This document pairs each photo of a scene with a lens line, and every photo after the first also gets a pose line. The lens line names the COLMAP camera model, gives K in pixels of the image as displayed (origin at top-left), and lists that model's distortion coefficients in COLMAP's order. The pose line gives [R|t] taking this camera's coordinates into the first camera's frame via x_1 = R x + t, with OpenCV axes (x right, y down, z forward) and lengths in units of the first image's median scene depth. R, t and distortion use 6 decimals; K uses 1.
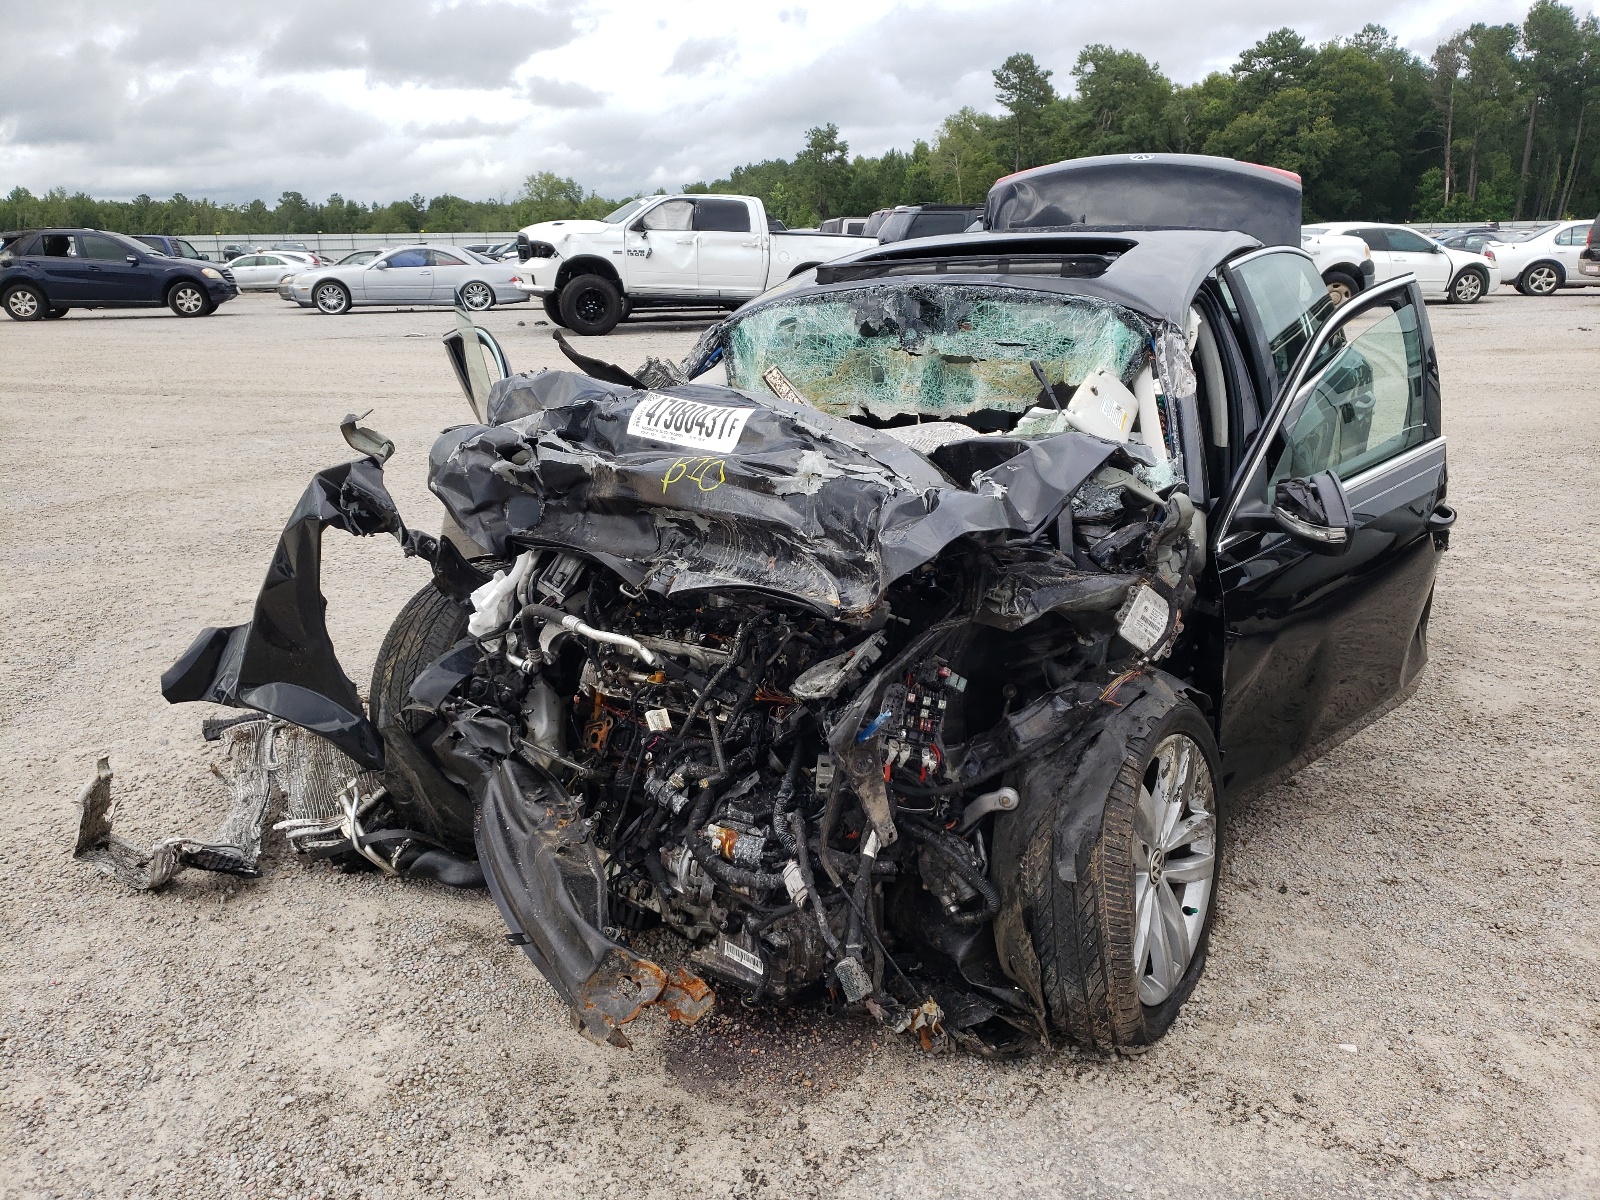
lens RADIAL K [[1206.9, 0, 800.0], [0, 1206.9, 600.0], [0, 0, 1]] dist [0.007069, 0.007548]
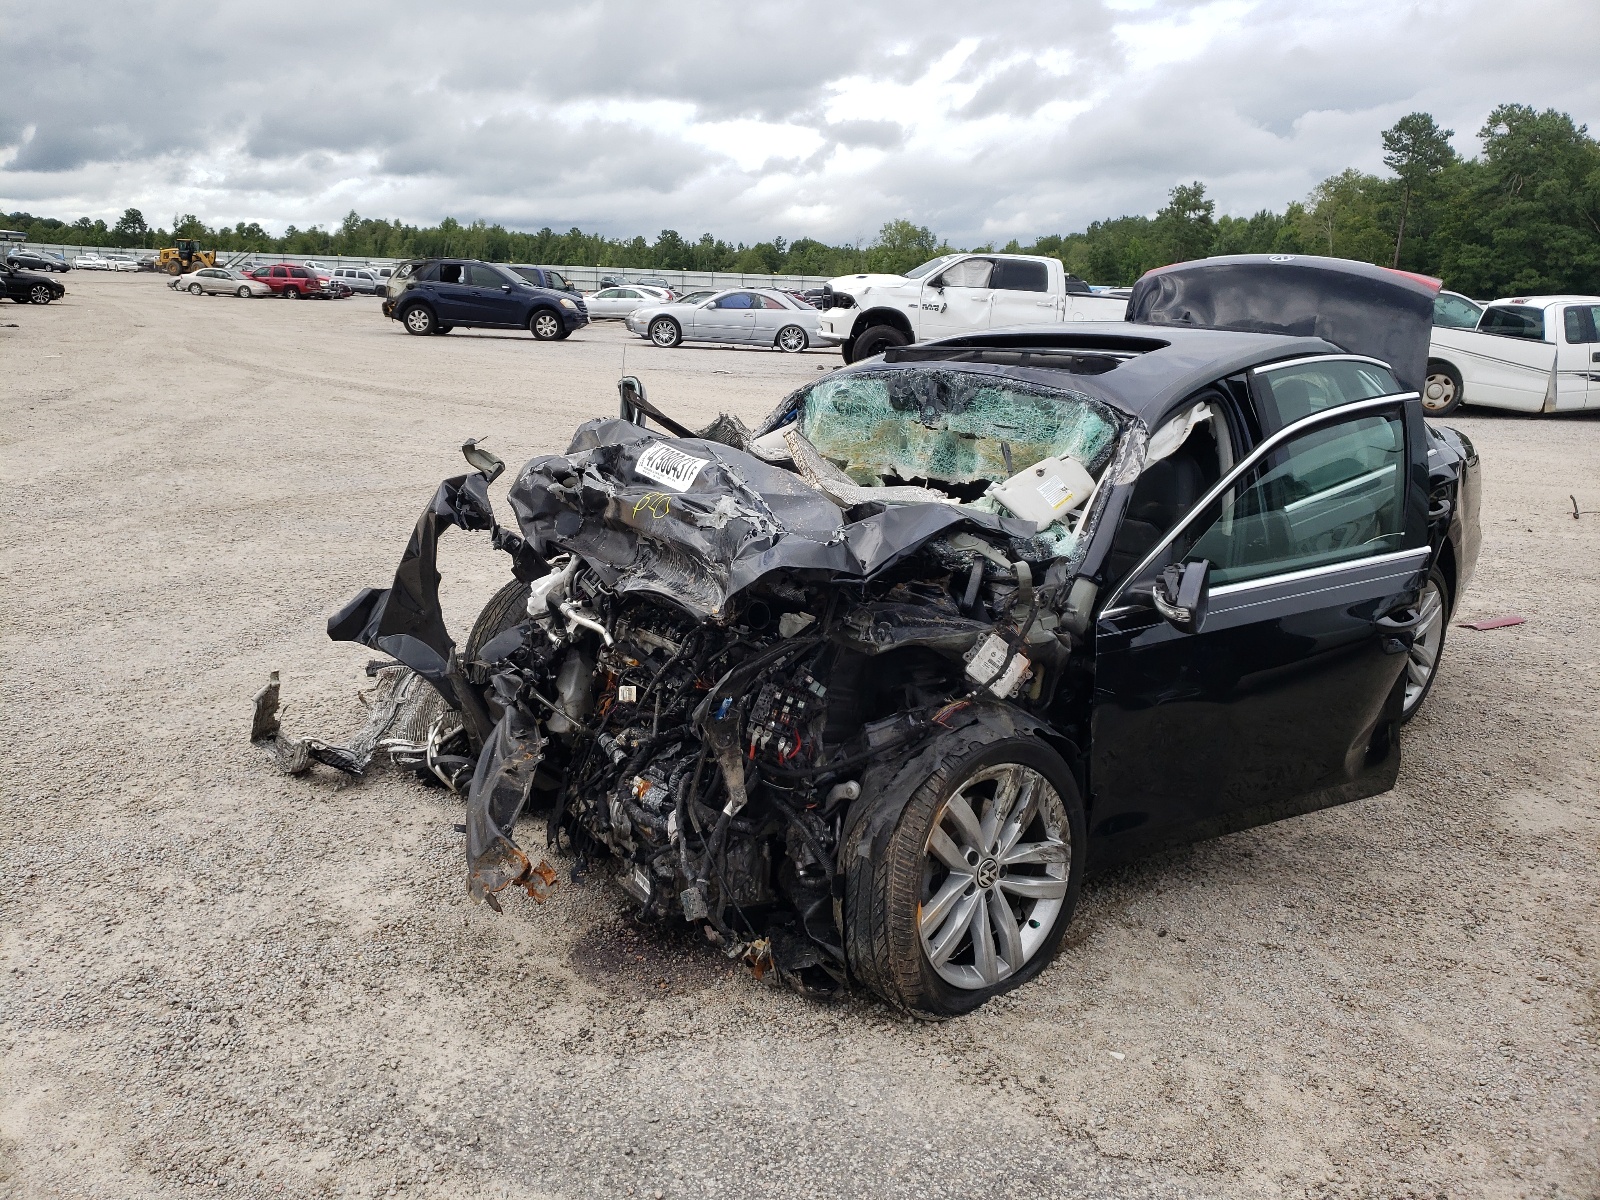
lens RADIAL K [[1222.3, 0, 799.7], [0, 1222.3, 574.5], [0, 0, 1]] dist [0.044915, -0.092578]
pose [[0.957980, 0.113242, -0.263534, 0.364603], [-0.128610, 0.990816, -0.041755, 0.004324], [0.256386, 0.073894, 0.963746, -0.203740]]
